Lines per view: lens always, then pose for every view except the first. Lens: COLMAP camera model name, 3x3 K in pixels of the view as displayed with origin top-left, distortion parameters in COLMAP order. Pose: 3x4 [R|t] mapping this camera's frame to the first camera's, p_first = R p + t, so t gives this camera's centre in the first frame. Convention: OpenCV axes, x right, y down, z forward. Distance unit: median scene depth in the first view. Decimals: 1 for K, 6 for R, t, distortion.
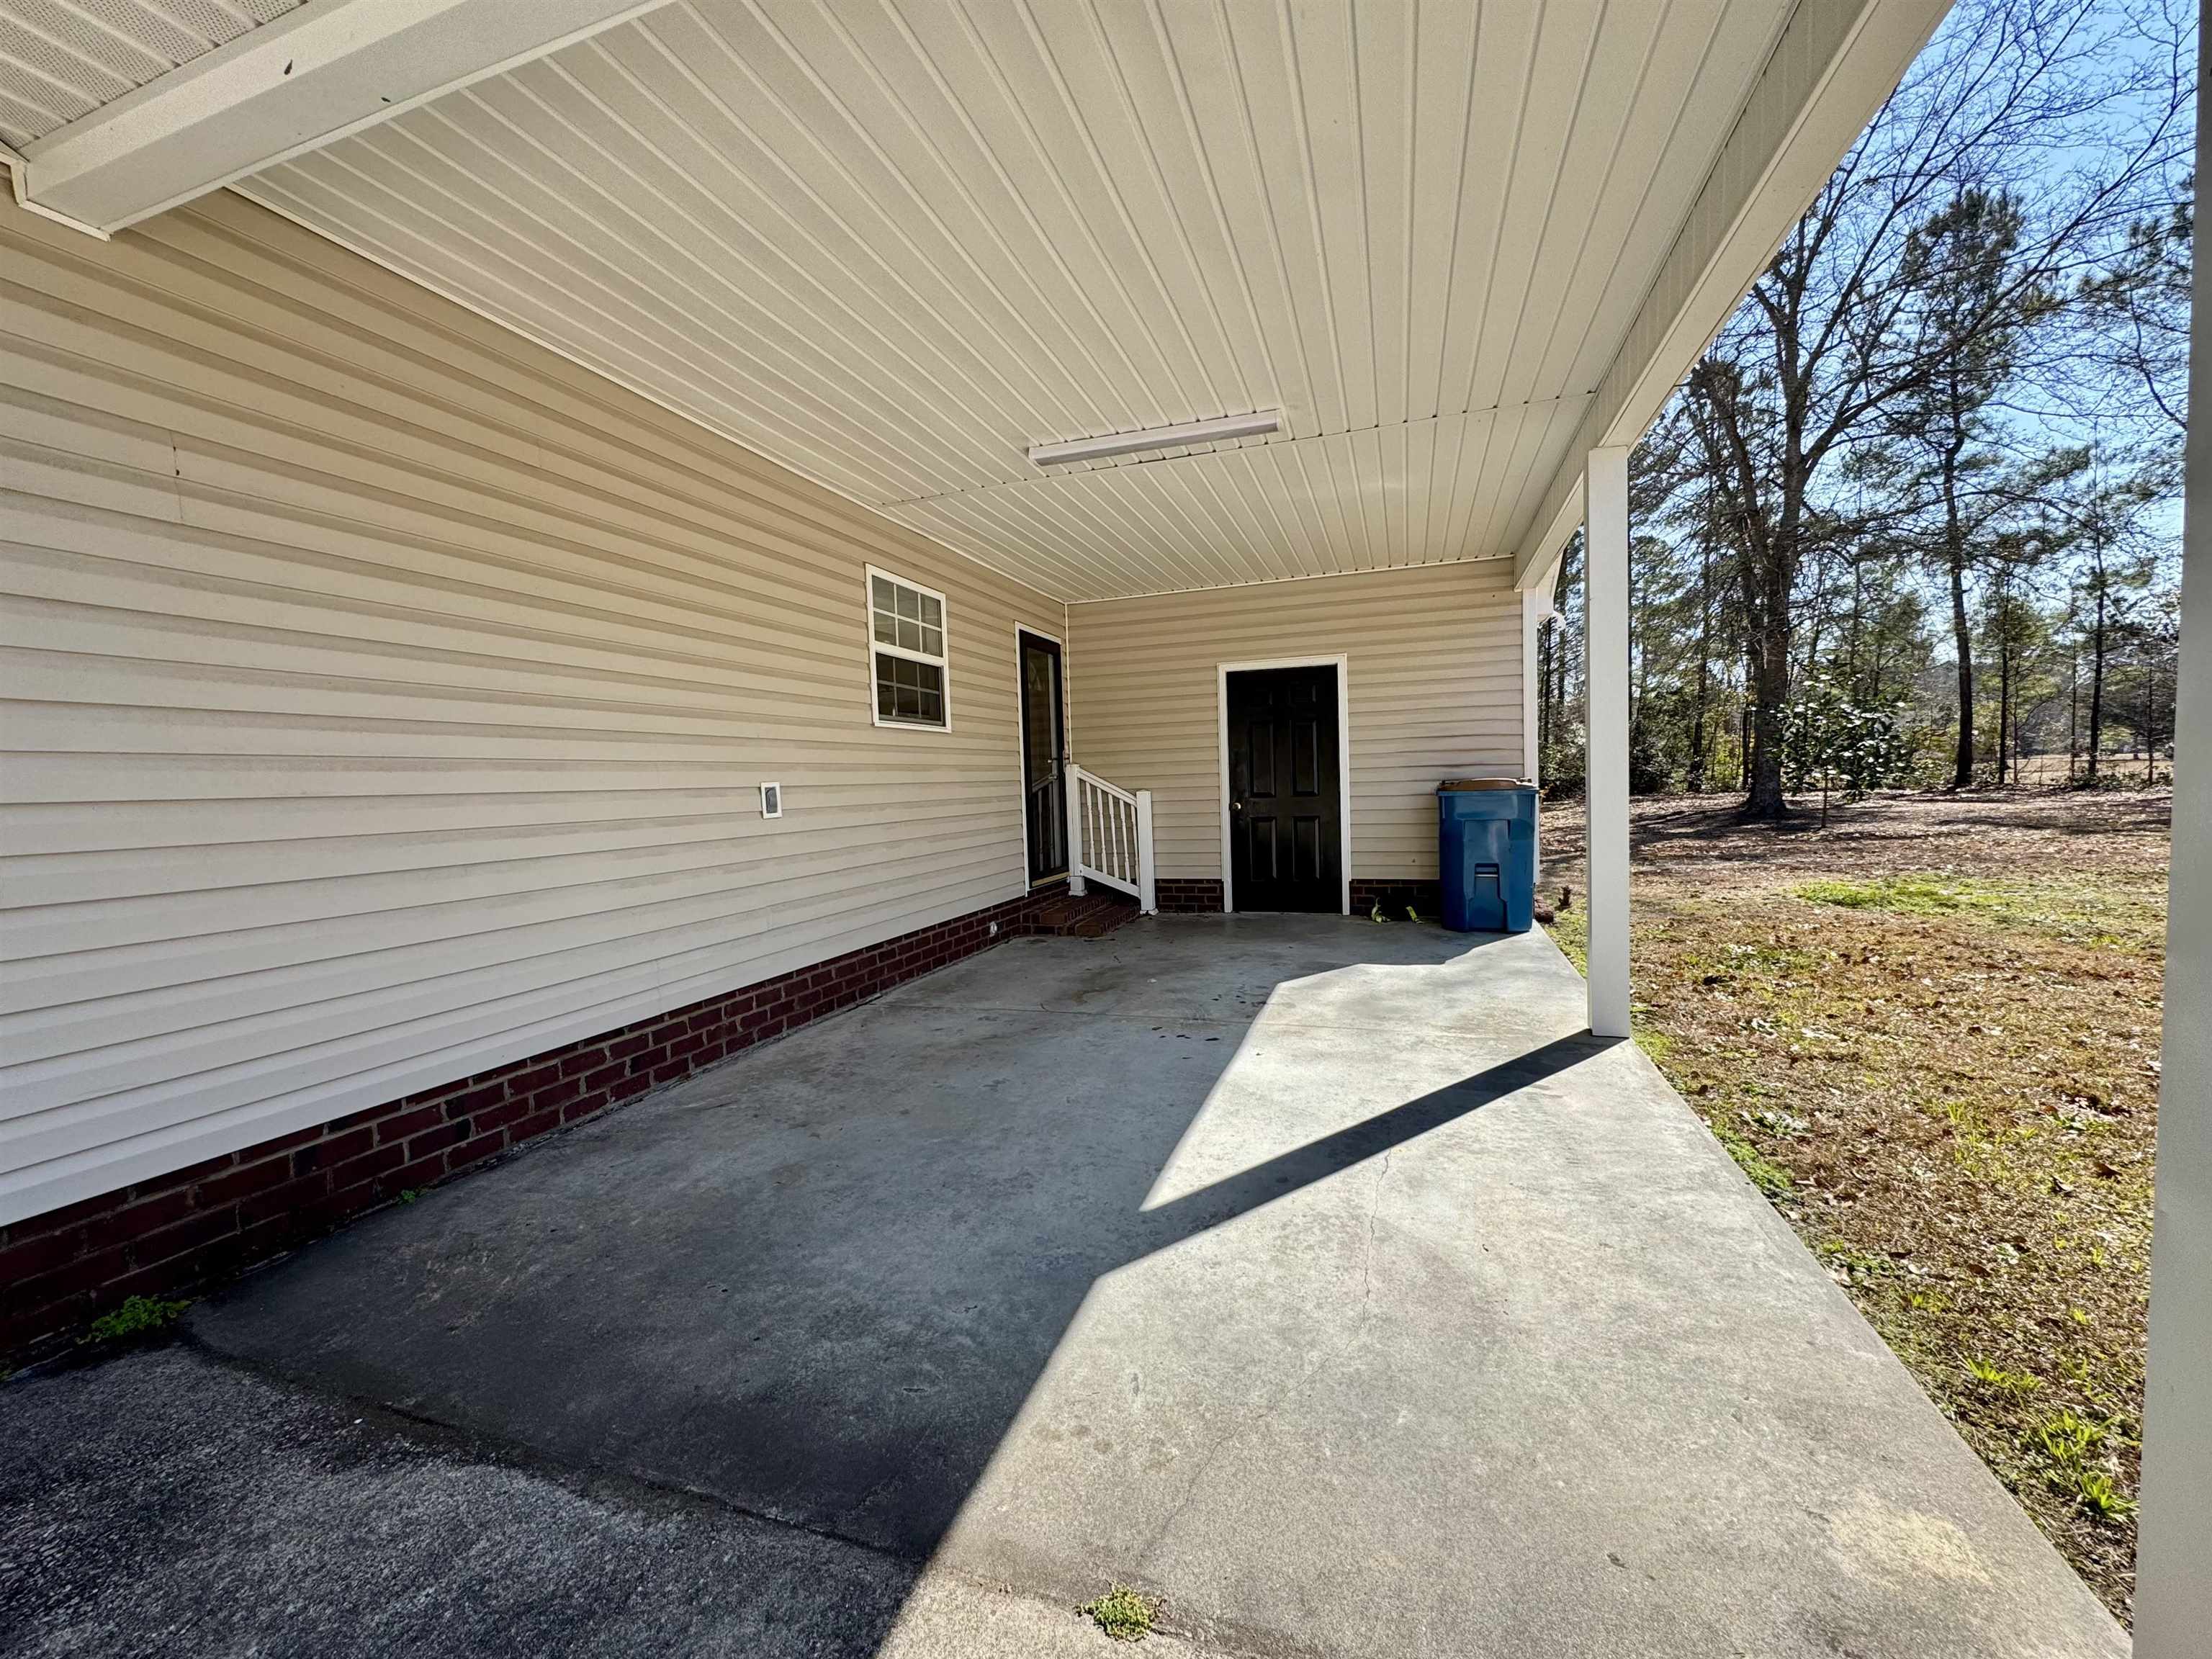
lens RADIAL K [[885.6, 0, 1106.0], [0, 885.6, 829.5], [0, 0, 1]] dist [0.000381, 0.000049]
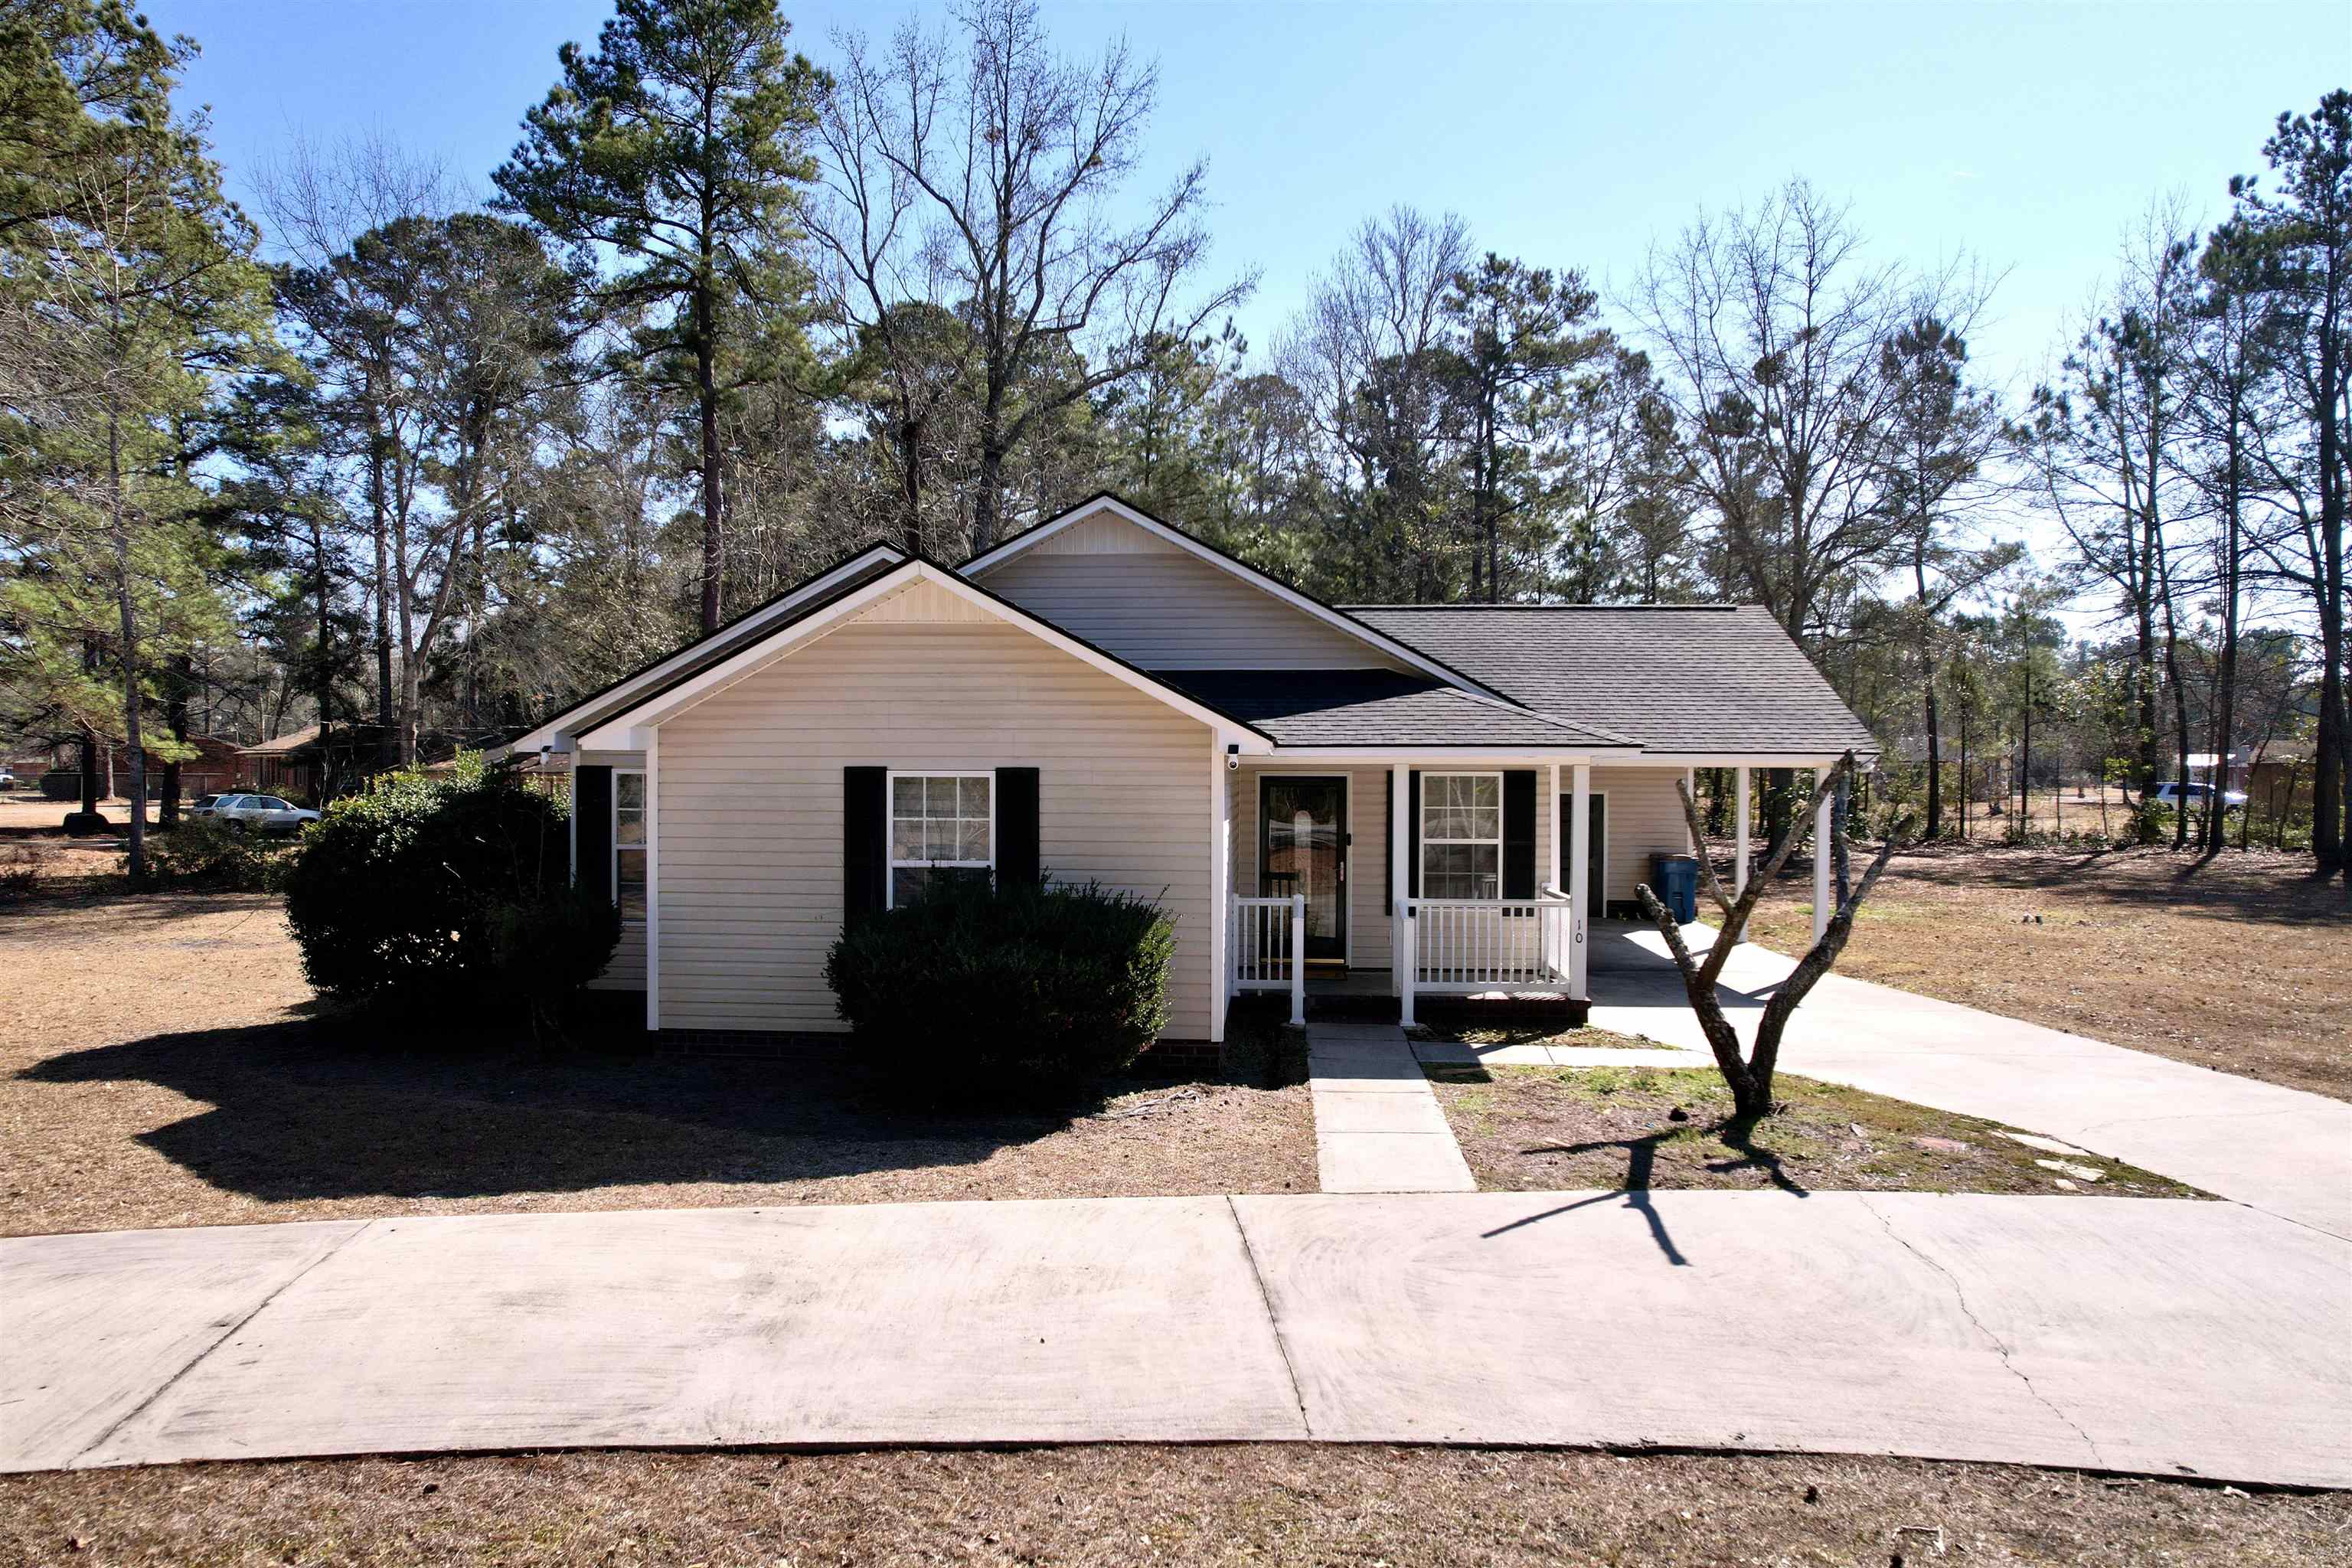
lens RADIAL K [[1506.1, 0, 1175.0], [0, 1506.1, 790.9], [0, 0, 1]] dist [-0.083071, 0.080463]
pose [[0.965920, 0.033527, 0.256662, -1.593270], [-0.022872, 0.998752, -0.044390, -0.018098], [-0.257830, 0.037006, 0.965481, -2.082738]]
